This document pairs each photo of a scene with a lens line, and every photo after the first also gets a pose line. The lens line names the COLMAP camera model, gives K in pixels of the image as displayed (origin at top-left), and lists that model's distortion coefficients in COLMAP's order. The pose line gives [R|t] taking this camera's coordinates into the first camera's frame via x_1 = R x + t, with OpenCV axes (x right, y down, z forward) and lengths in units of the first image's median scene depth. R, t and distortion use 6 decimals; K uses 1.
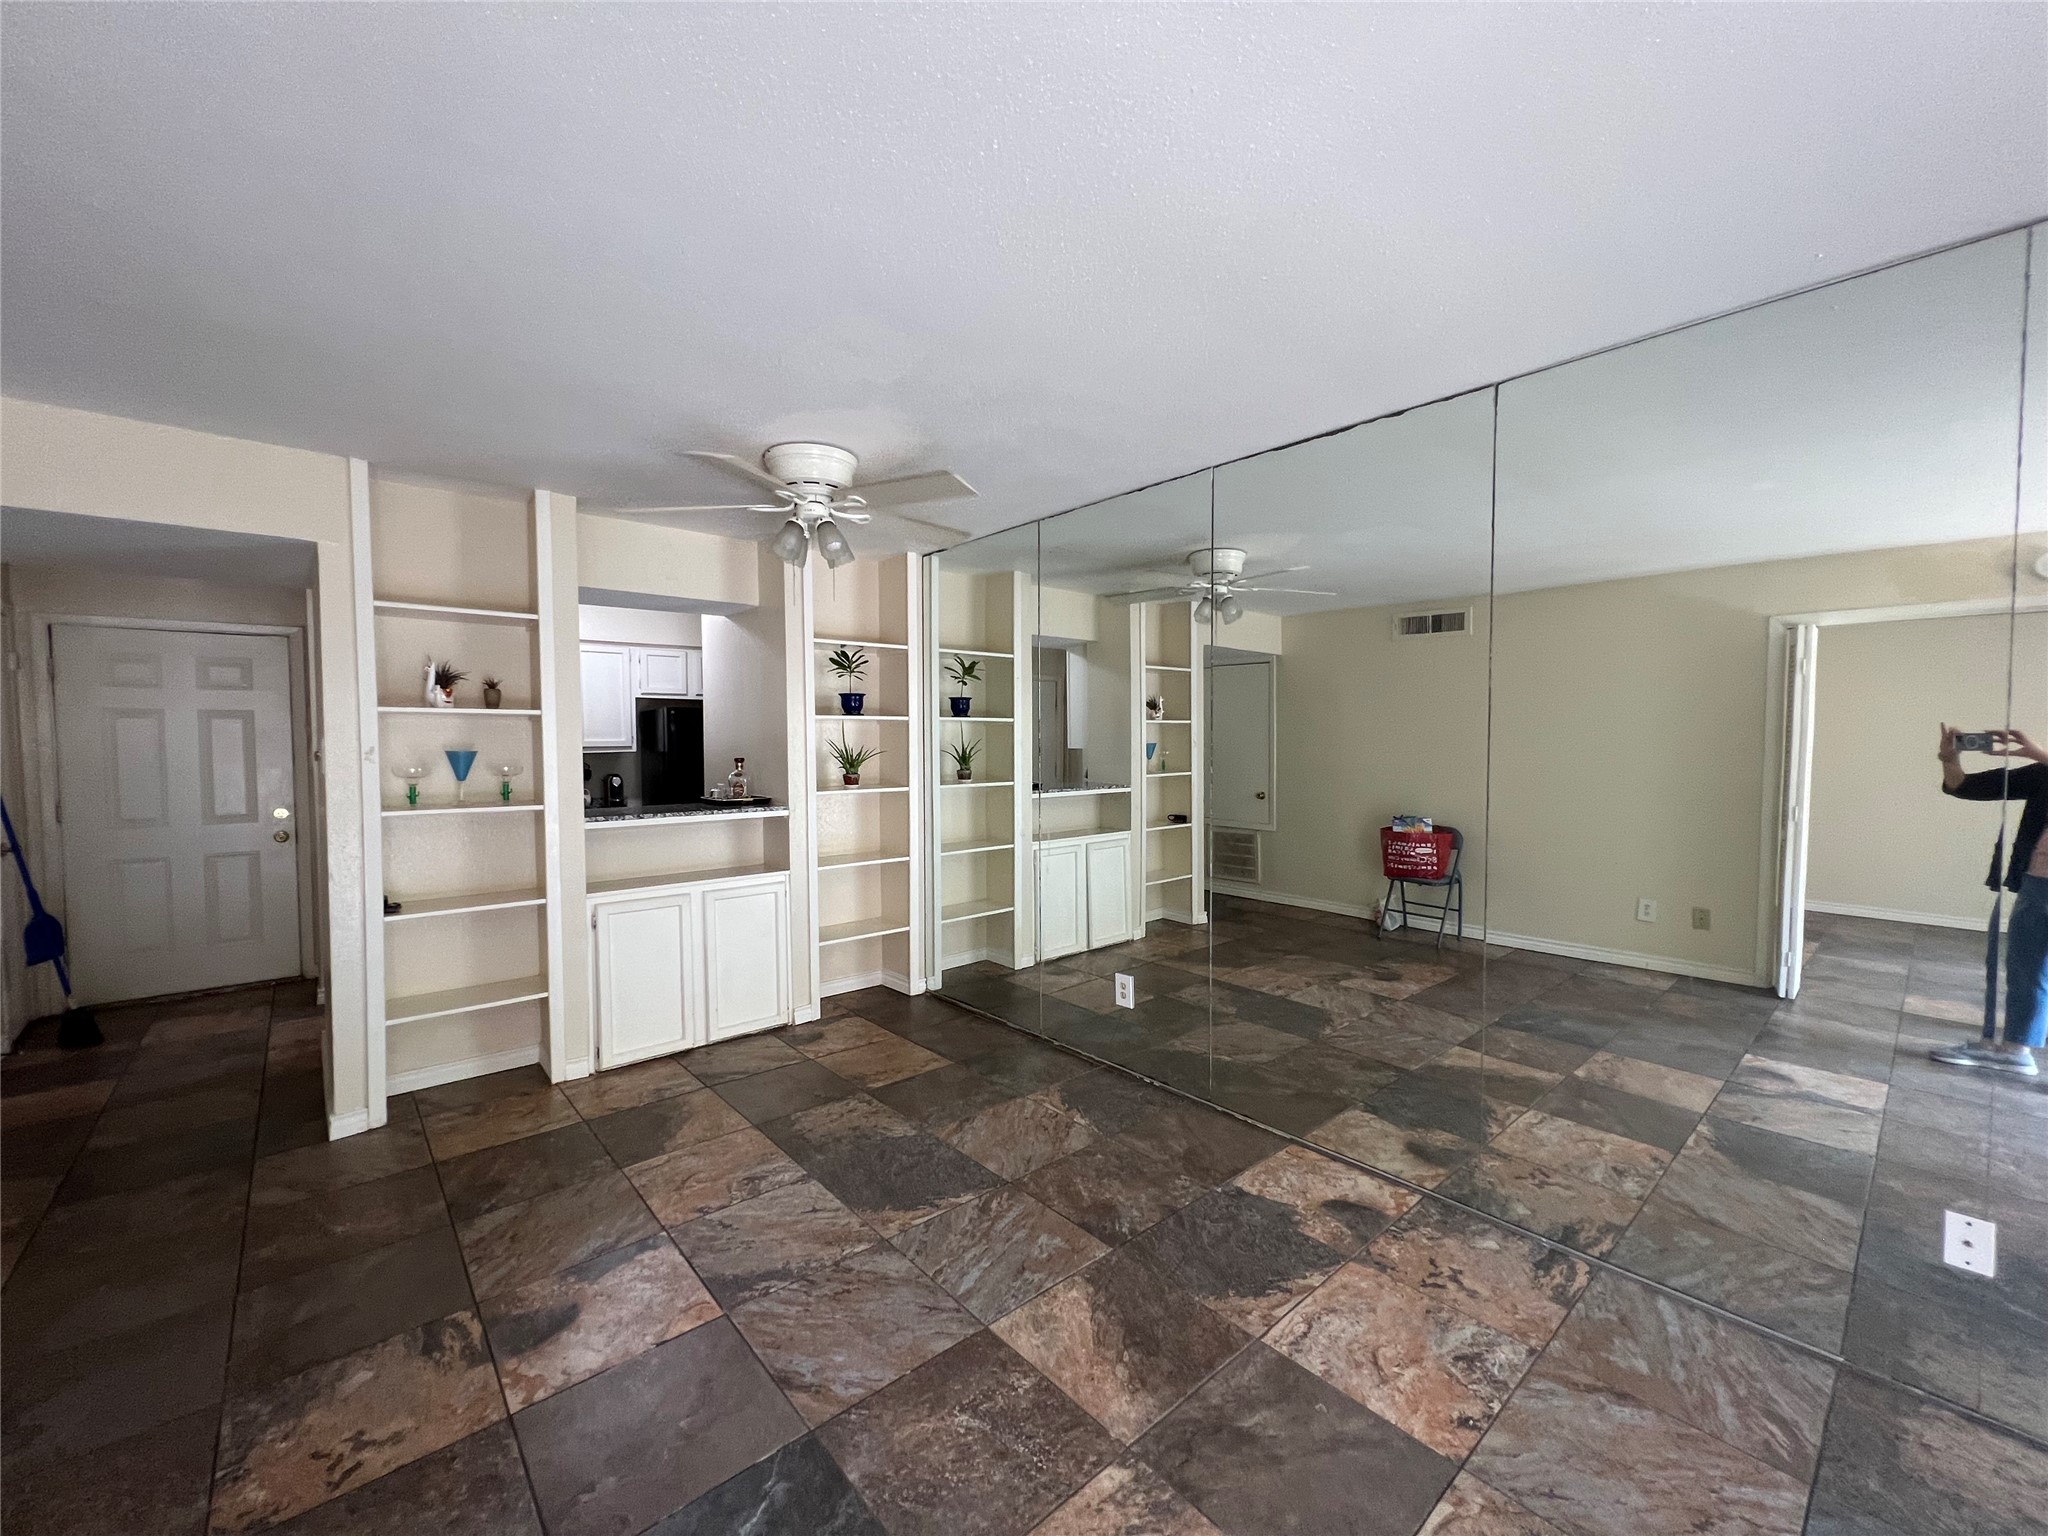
lens RADIAL K [[821.0, 0, 1031.1], [0, 821.0, 733.2], [0, 0, 1]] dist [0.000265, 0.000021]
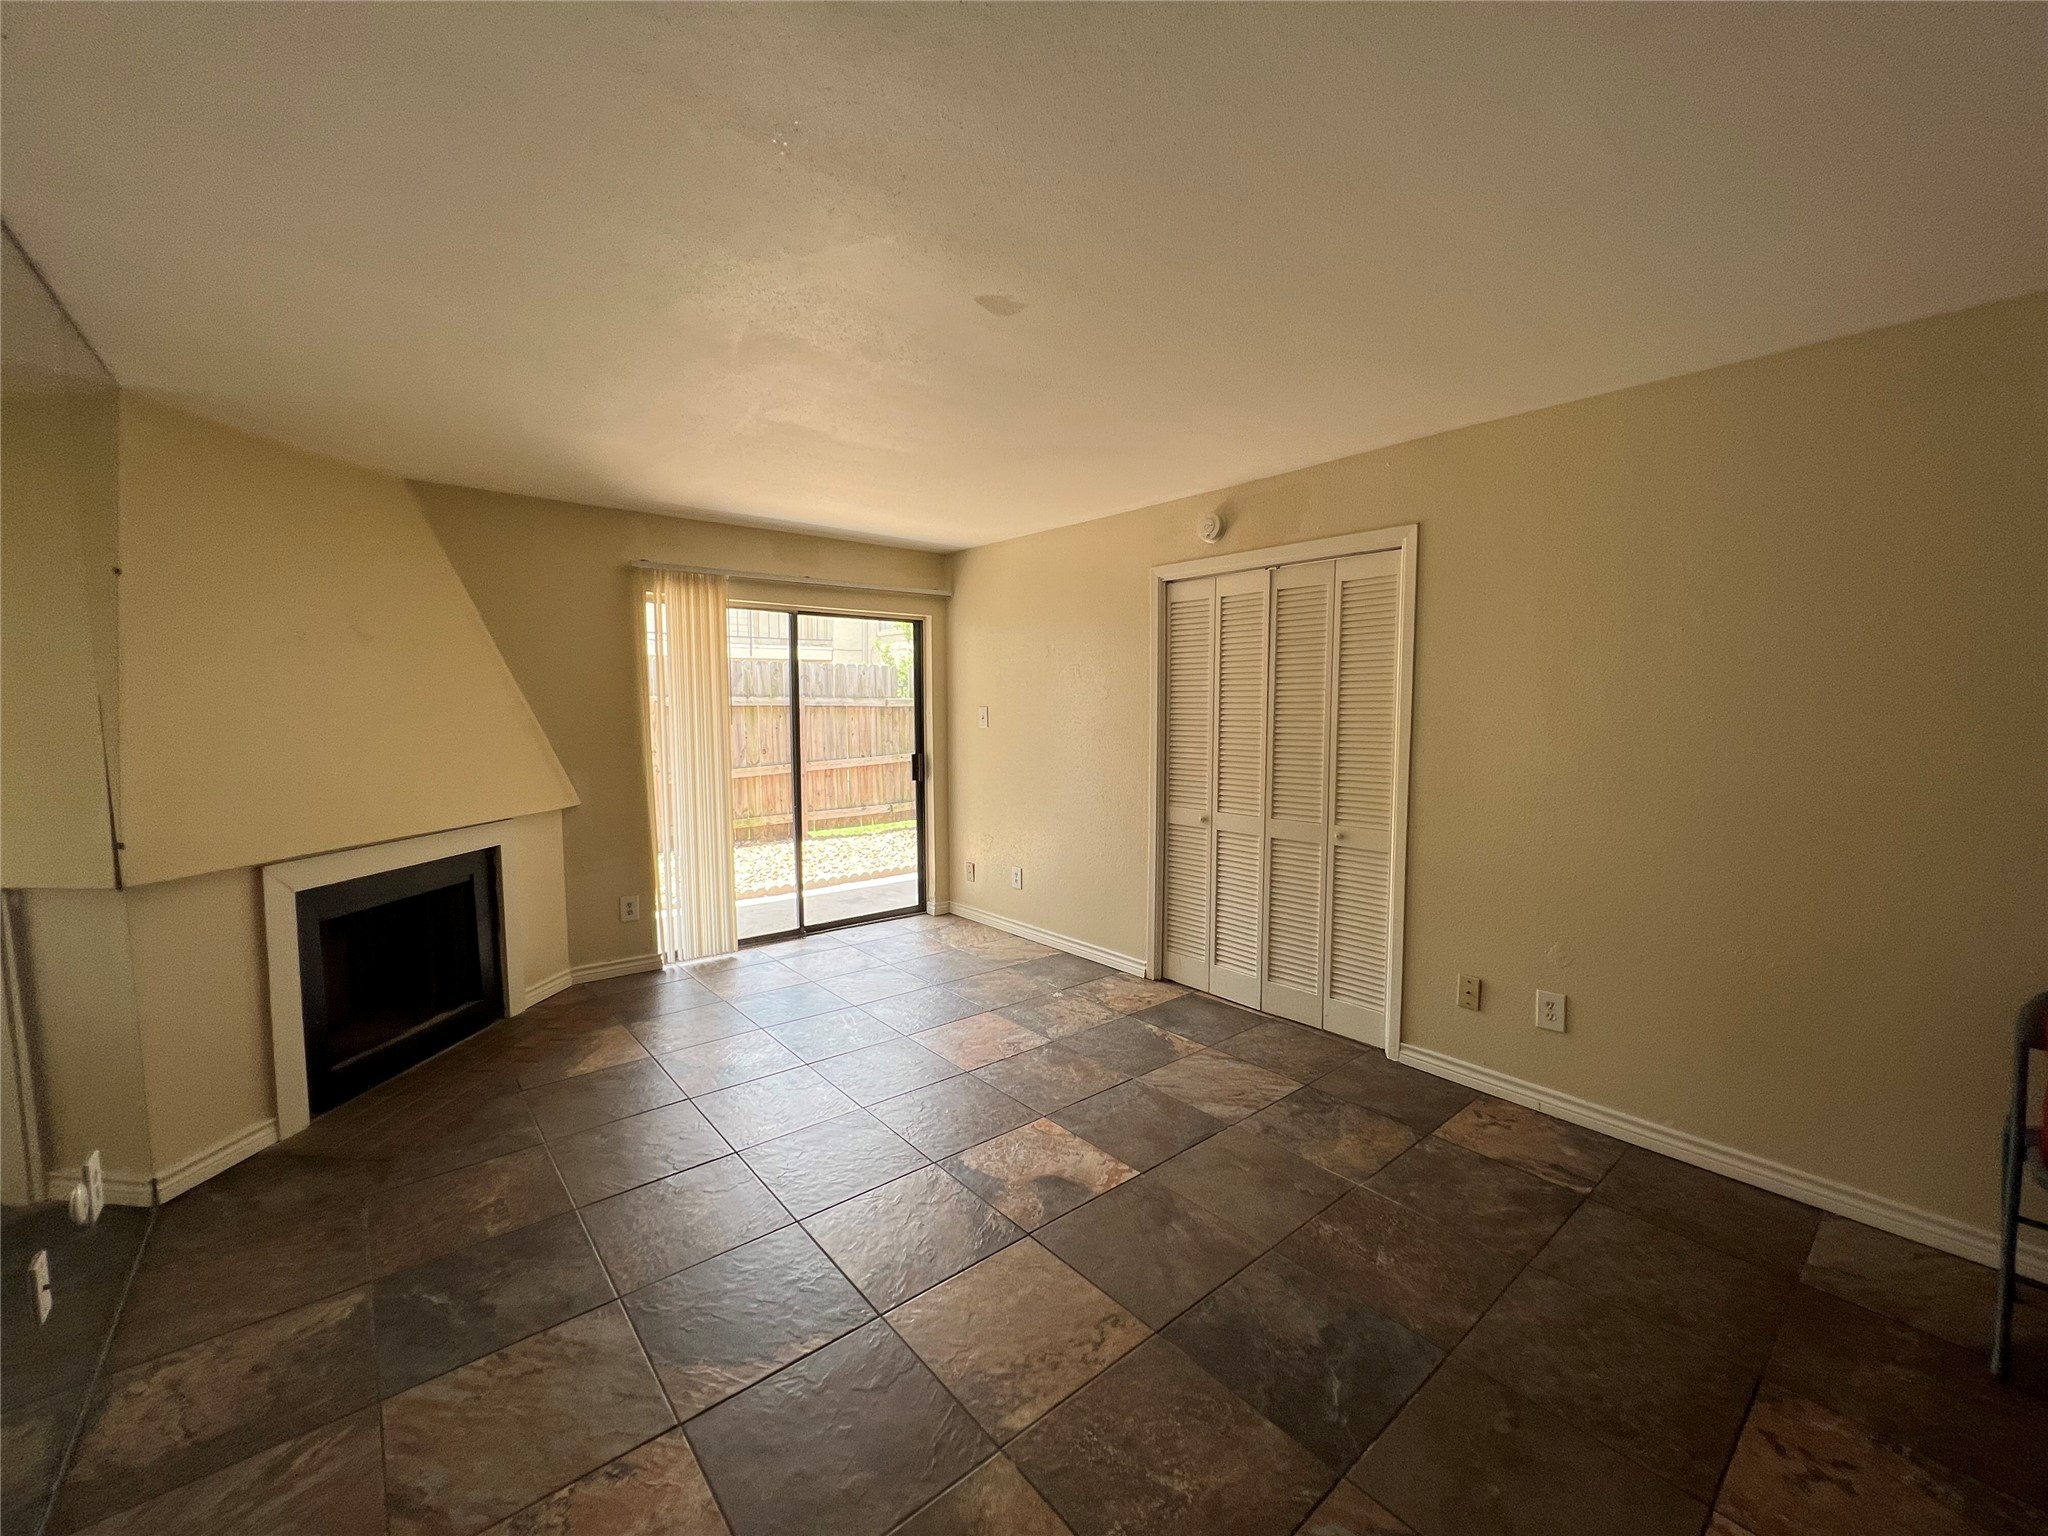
lens RADIAL K [[826.9, 0, 1024.0], [0, 826.9, 768.0], [0, 0, 1]] dist [-0.000696, 0.002803]
pose [[-0.999566, -0.003711, 0.029222, 0.052517], [-0.001614, 0.997444, 0.071437, -0.002016], [-0.029413, 0.071359, -0.997017, 1.573839]]
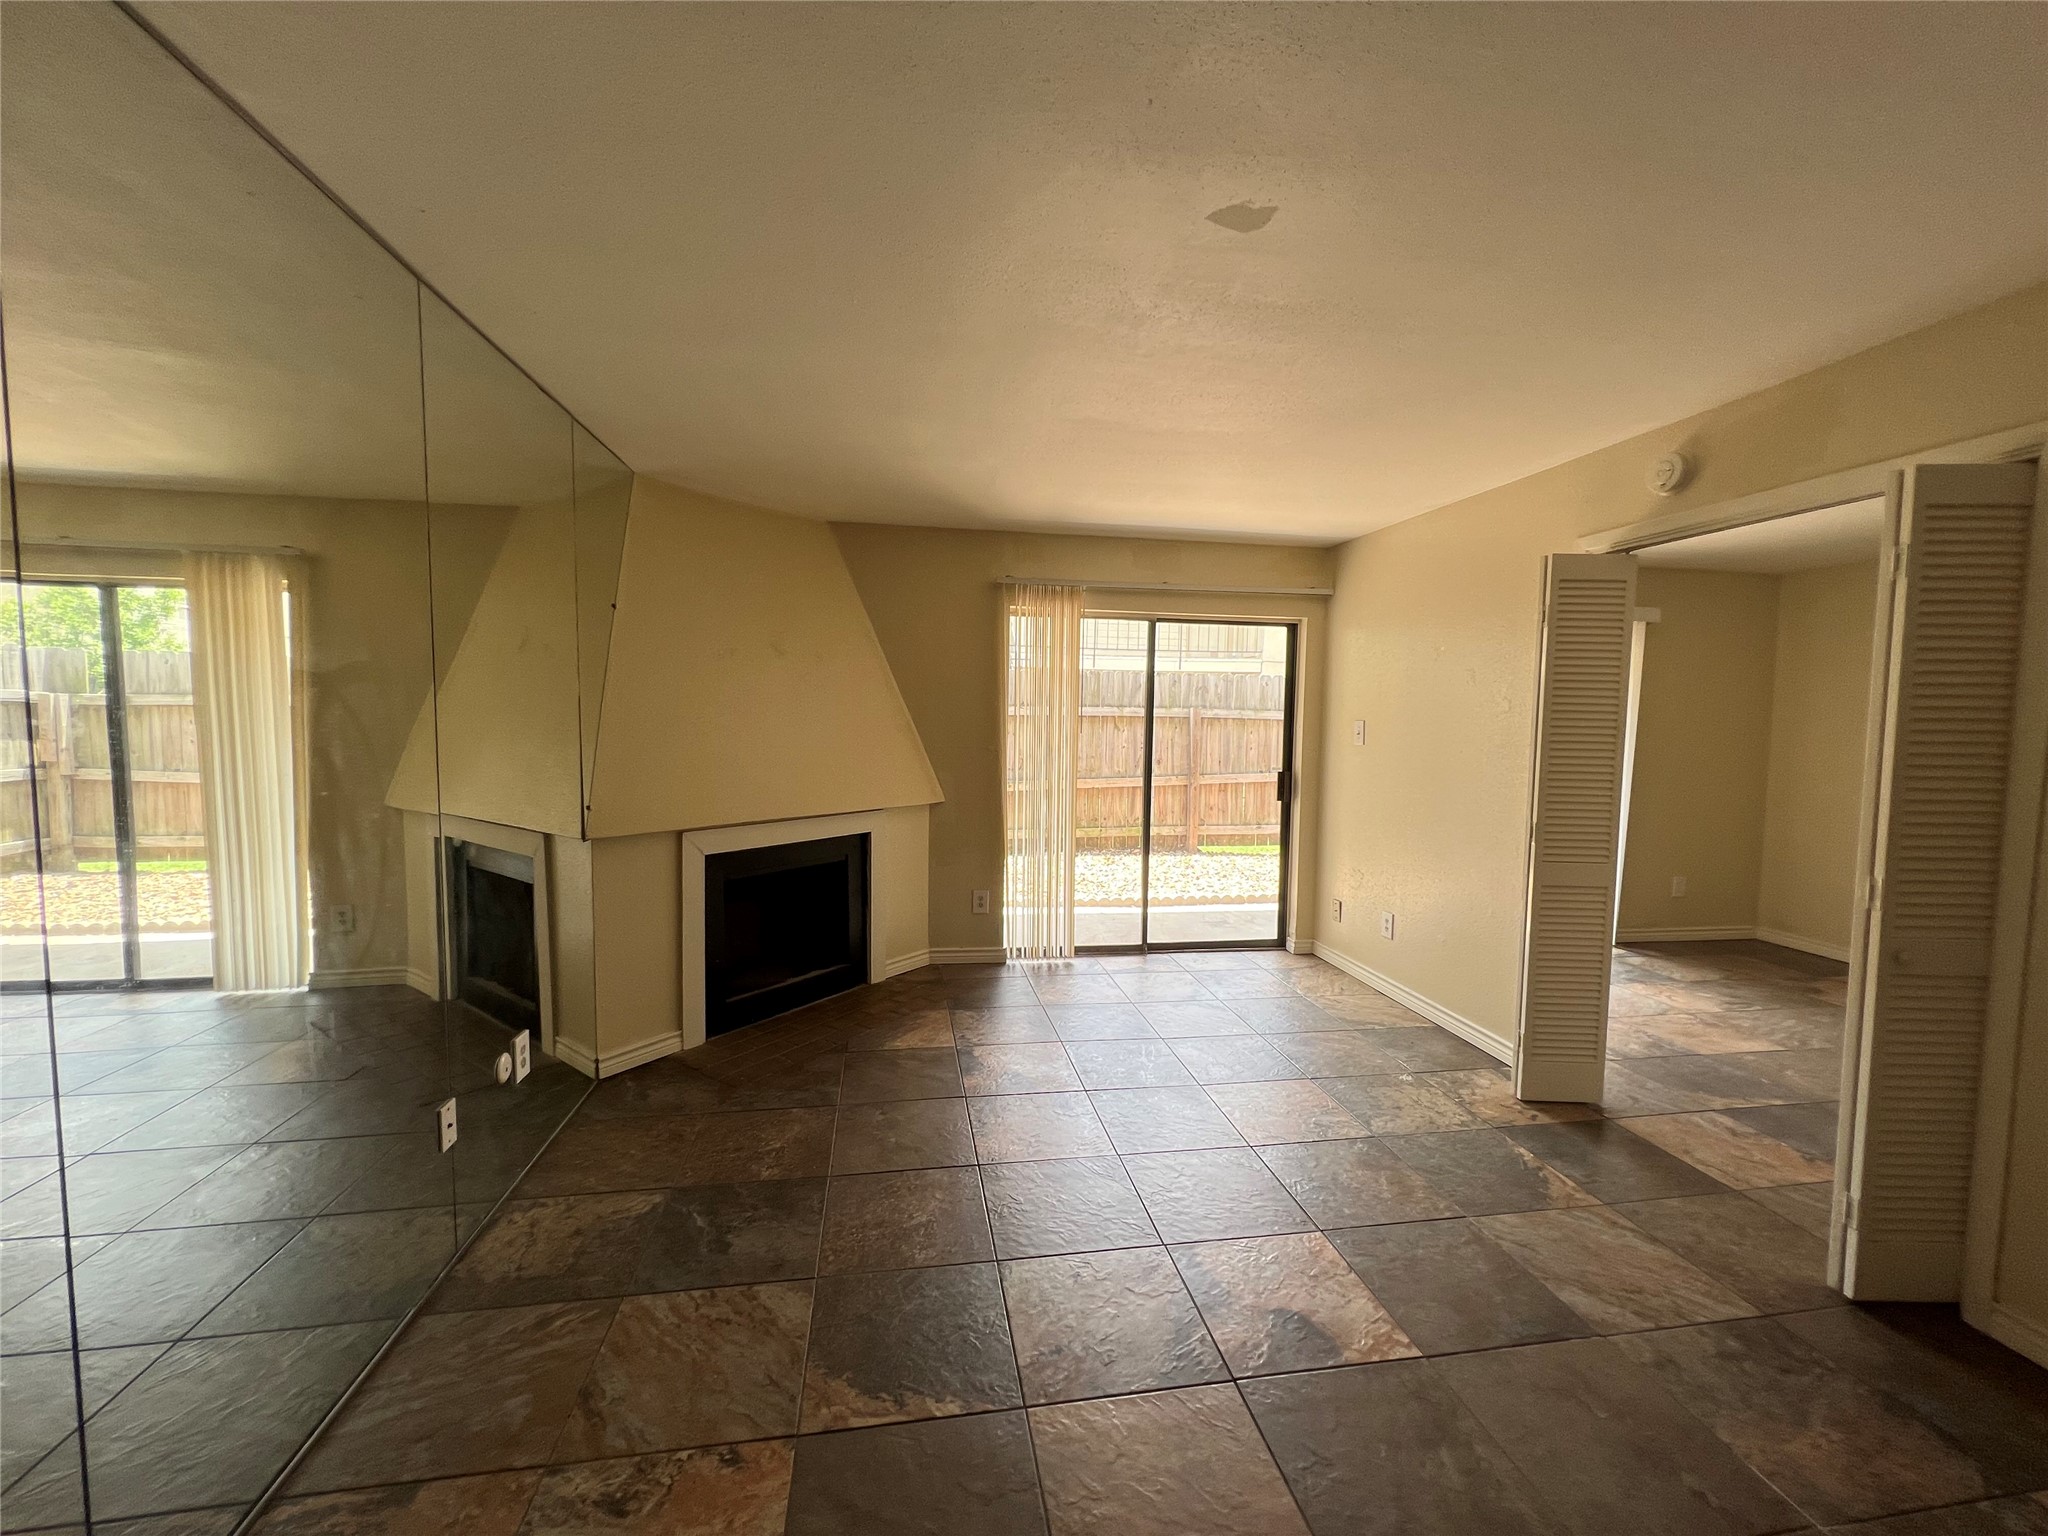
lens RADIAL K [[825.2, 0, 1027.1], [0, 825.2, 769.9], [0, 0, 1]] dist [-0.000942, 0.001136]
pose [[-0.847105, -0.053200, 0.528756, -0.169497], [-0.022729, 0.997693, 0.063969, 0.001237], [-0.530939, 0.042170, -0.846360, 1.343740]]
